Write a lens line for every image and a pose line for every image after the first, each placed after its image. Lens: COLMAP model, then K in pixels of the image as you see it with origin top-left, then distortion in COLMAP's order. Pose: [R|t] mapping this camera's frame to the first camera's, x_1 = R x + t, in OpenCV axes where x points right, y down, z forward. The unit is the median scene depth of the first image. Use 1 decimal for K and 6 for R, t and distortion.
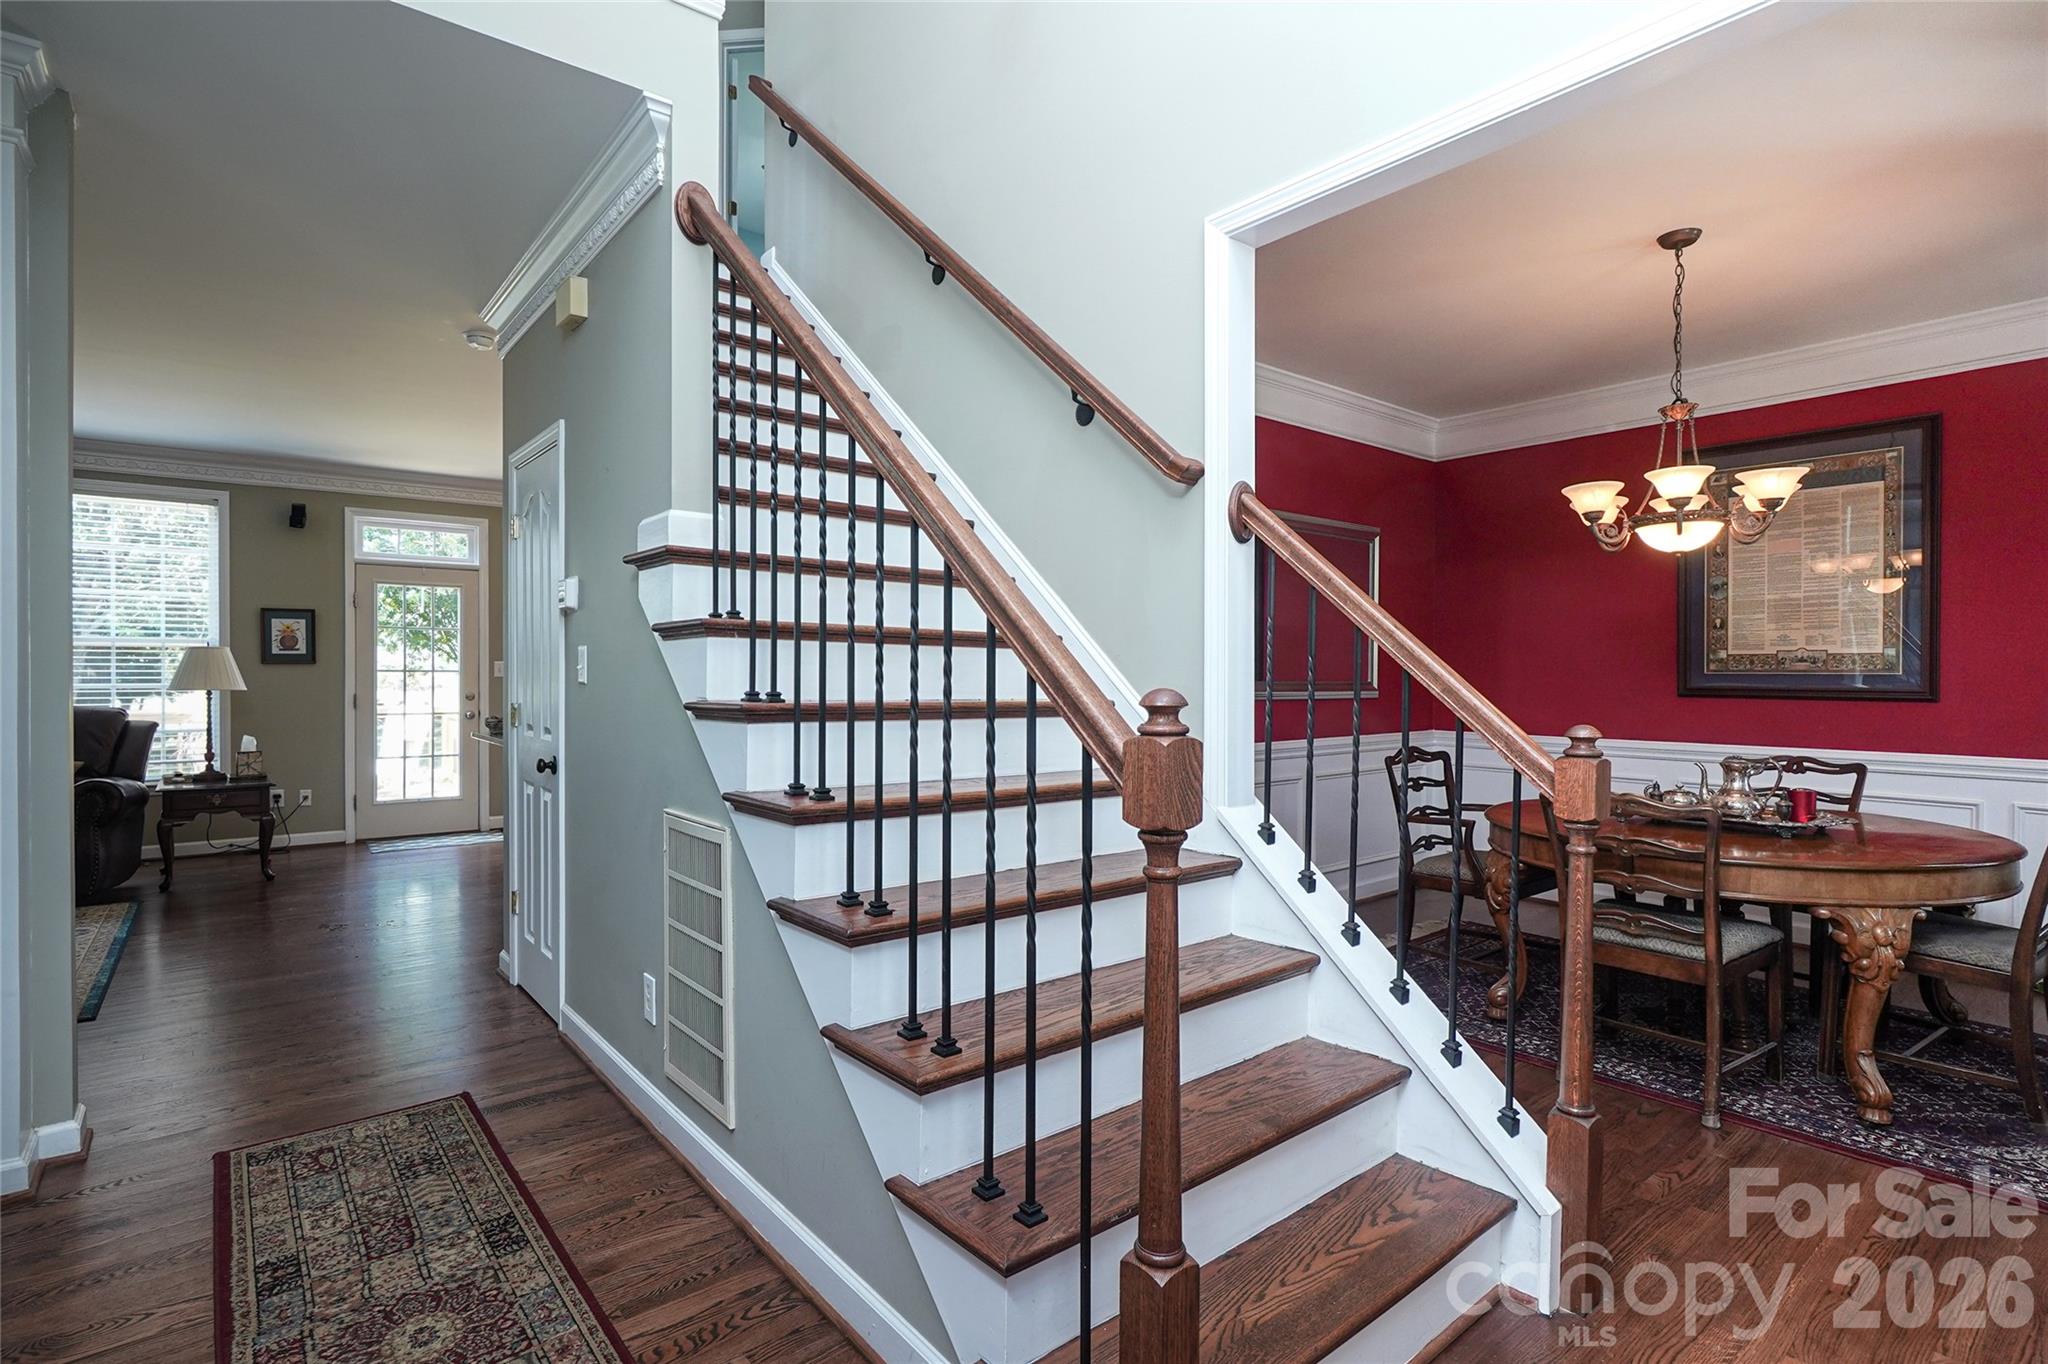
lens RADIAL K [[982.1, 0, 1023.0], [0, 982.1, 683.6], [0, 0, 1]] dist [-0.005717, -0.000923]
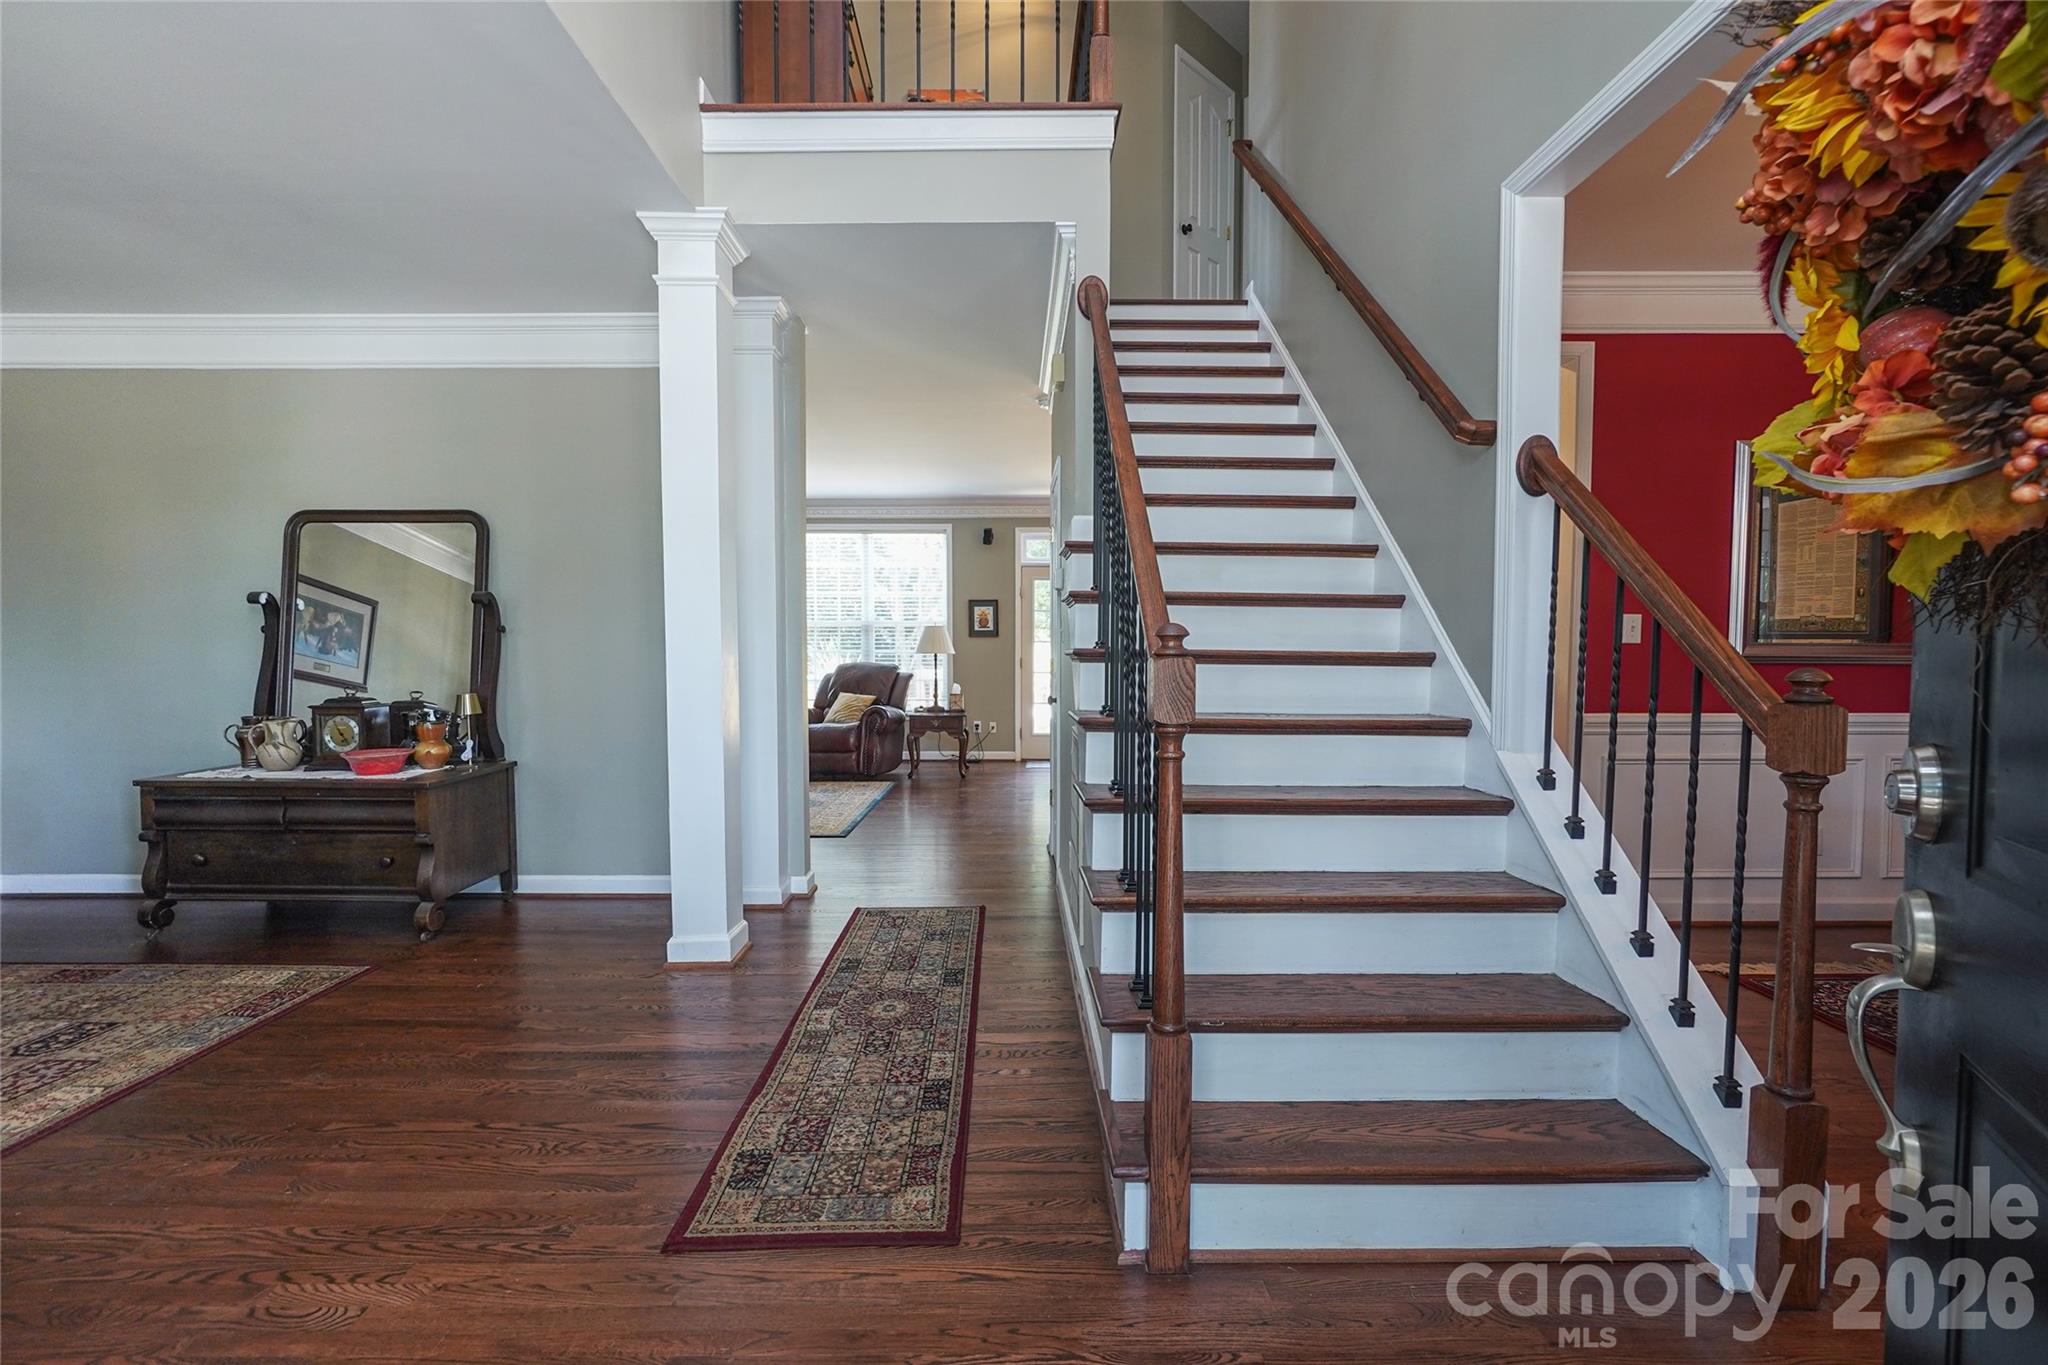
lens RADIAL K [[890.4, 0, 1022.6], [0, 890.4, 684.1], [0, 0, 1]] dist [-0.000910, -0.000230]
pose [[0.783442, 0.021955, -0.621077, 0.162167], [-0.003529, 0.999517, 0.030881, 0.011166], [0.621455, -0.022001, 0.783141, -0.025739]]
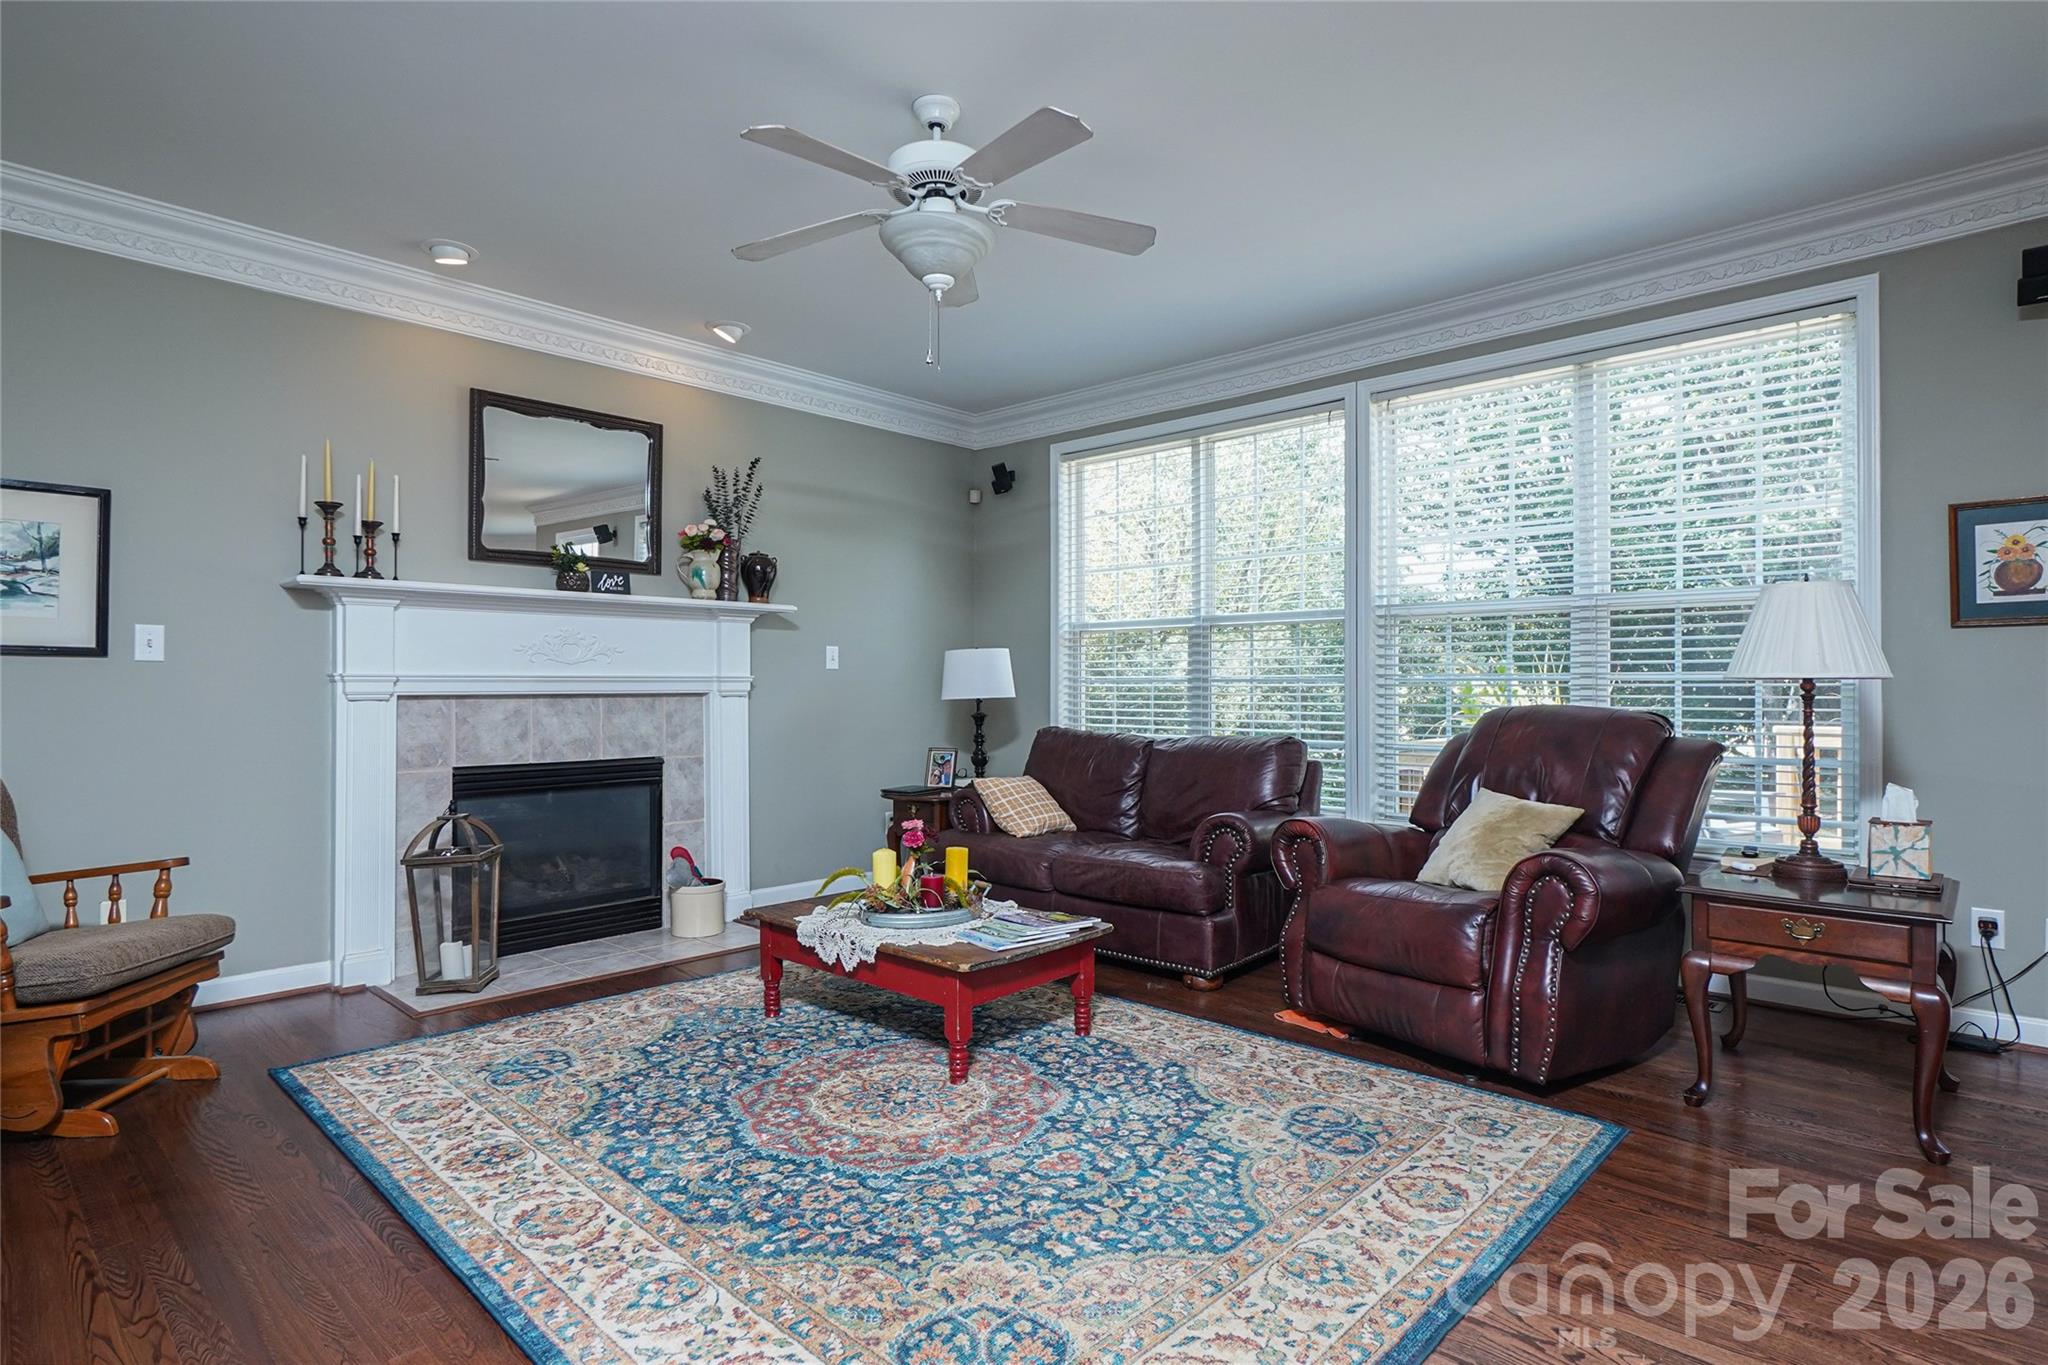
lens RADIAL K [[1032.6, 0, 1016.1], [0, 1032.6, 677.2], [0, 0, 1]] dist [0.006117, 0.000956]
pose [[0.130315, -0.013646, -0.991379, -0.411626], [-0.007241, 0.999866, -0.014715, 0.017177], [0.991446, 0.009096, 0.130199, 0.586118]]
